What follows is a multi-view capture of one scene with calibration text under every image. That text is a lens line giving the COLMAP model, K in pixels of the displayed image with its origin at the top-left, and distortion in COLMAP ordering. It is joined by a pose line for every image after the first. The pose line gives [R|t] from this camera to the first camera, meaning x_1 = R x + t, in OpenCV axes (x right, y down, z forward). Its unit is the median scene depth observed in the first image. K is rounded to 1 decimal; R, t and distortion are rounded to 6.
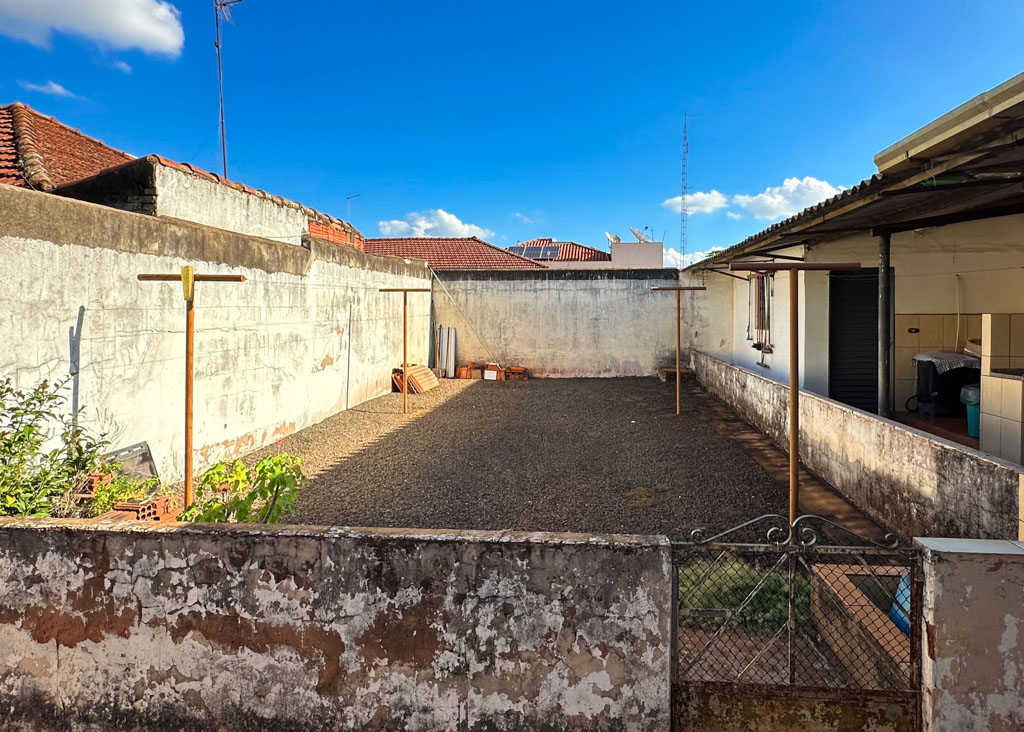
lens RADIAL K [[637.2, 0, 534.6], [0, 637.2, 320.7], [0, 0, 1]] dist [-0.013110, 0.005863]
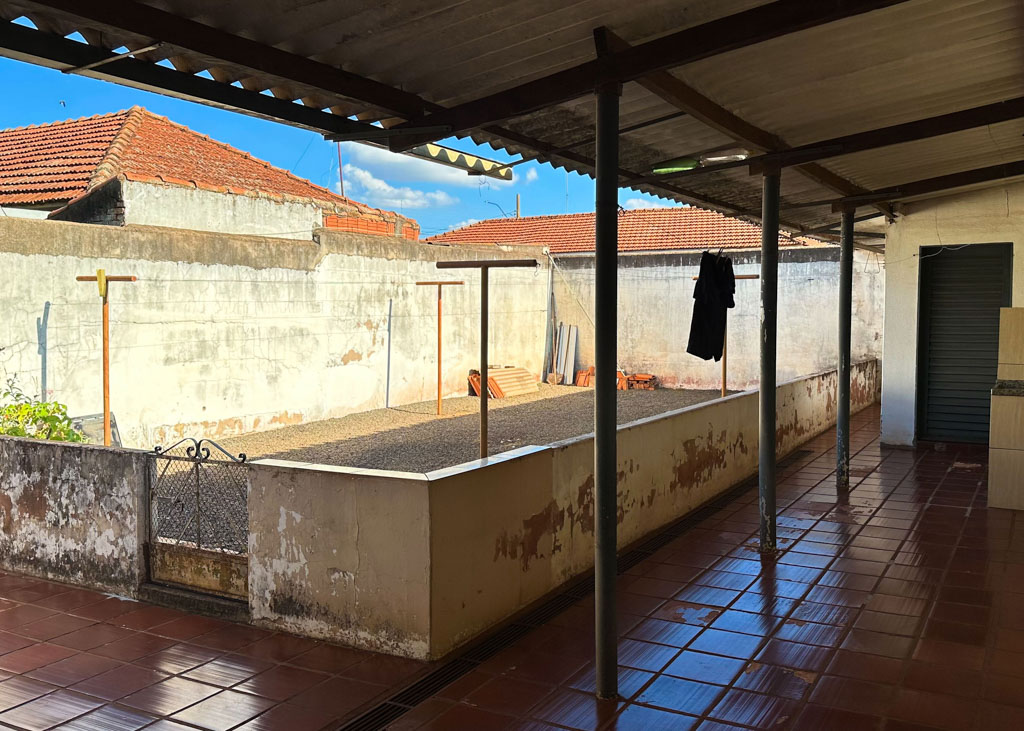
lens RADIAL K [[907.6, 0, 547.4], [0, 907.6, 363.8], [0, 0, 1]] dist [0.072925, -0.119120]
pose [[0.917679, 0.023828, -0.396607, 0.764882], [-0.004400, 0.998748, 0.049822, 0.005061], [0.397298, -0.043975, 0.916636, -0.253341]]
